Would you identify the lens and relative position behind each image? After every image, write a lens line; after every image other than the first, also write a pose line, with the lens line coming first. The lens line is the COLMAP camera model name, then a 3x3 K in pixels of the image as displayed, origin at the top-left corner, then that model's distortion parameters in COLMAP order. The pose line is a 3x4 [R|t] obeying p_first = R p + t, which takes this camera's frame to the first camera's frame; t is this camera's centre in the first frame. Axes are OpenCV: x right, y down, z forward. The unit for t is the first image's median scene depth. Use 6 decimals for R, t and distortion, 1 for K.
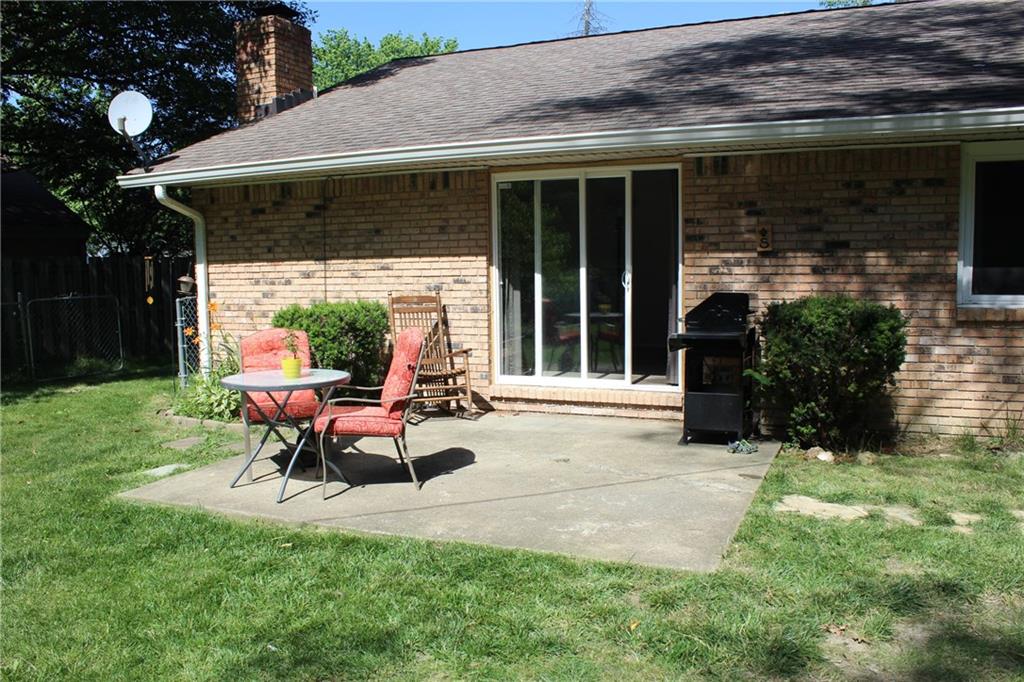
lens RADIAL K [[840.4, 0, 510.7], [0, 840.4, 356.0], [0, 0, 1]] dist [-0.168412, 0.143952]
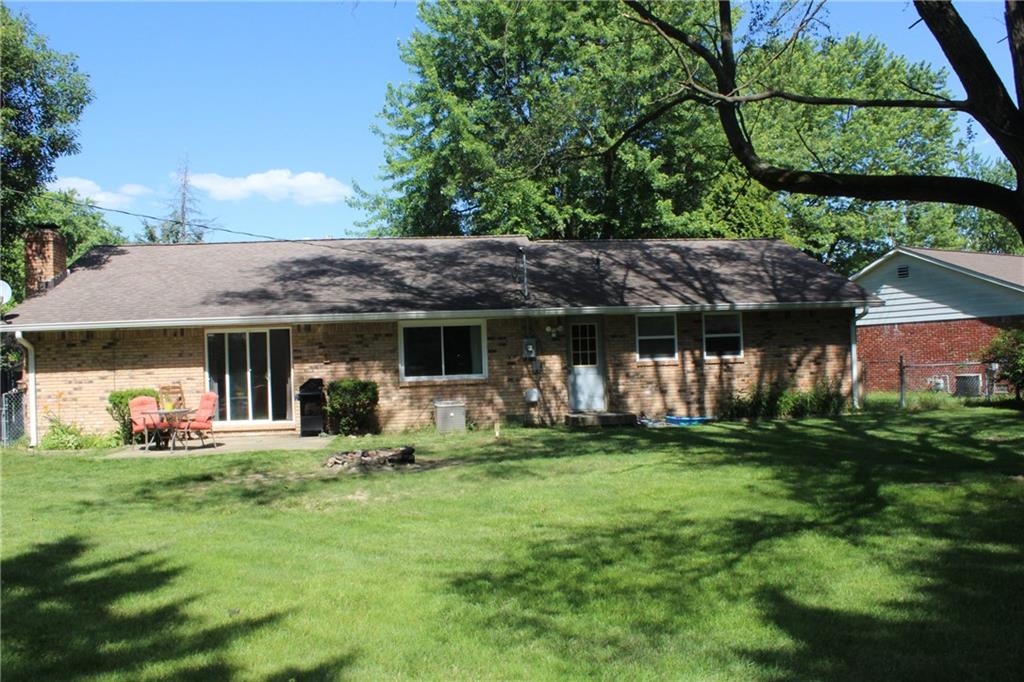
lens RADIAL K [[840.4, 0, 510.7], [0, 840.4, 356.0], [0, 0, 1]] dist [-0.168412, 0.143952]
pose [[0.863242, -0.014446, 0.504584, -0.409942], [0.076545, 0.991778, -0.102558, 0.131279], [-0.498954, 0.127156, 0.857249, -1.220494]]
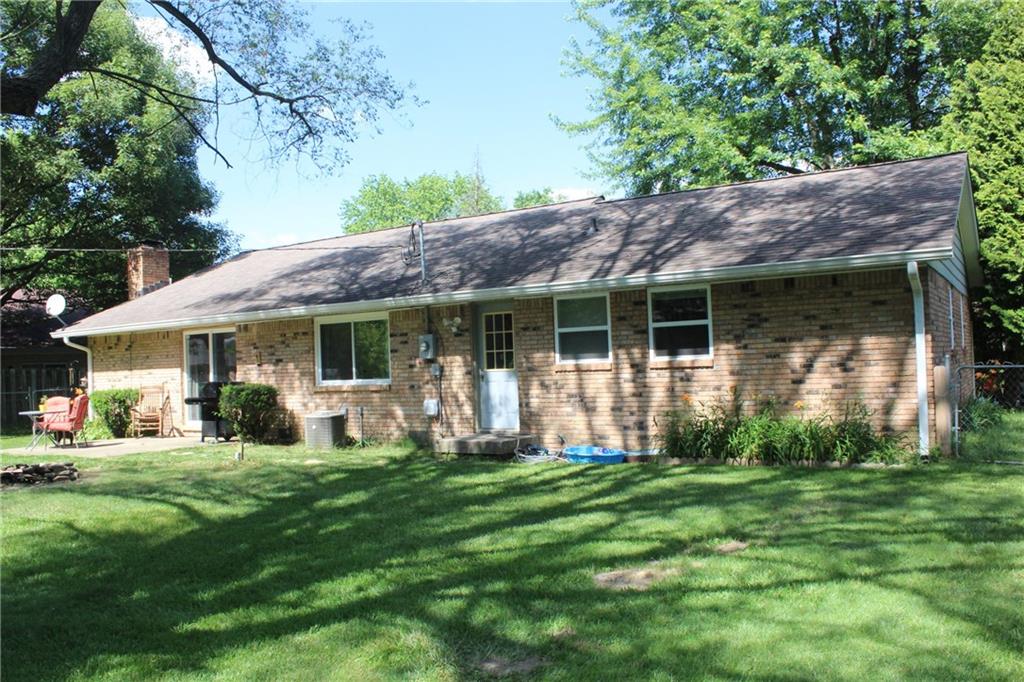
lens RADIAL K [[840.4, 0, 510.7], [0, 840.4, 356.0], [0, 0, 1]] dist [-0.168412, 0.143952]
pose [[0.986949, -0.022503, -0.159455, 1.179516], [0.003930, 0.993259, -0.115848, 0.107327], [0.160987, 0.113709, 0.980384, -1.015538]]
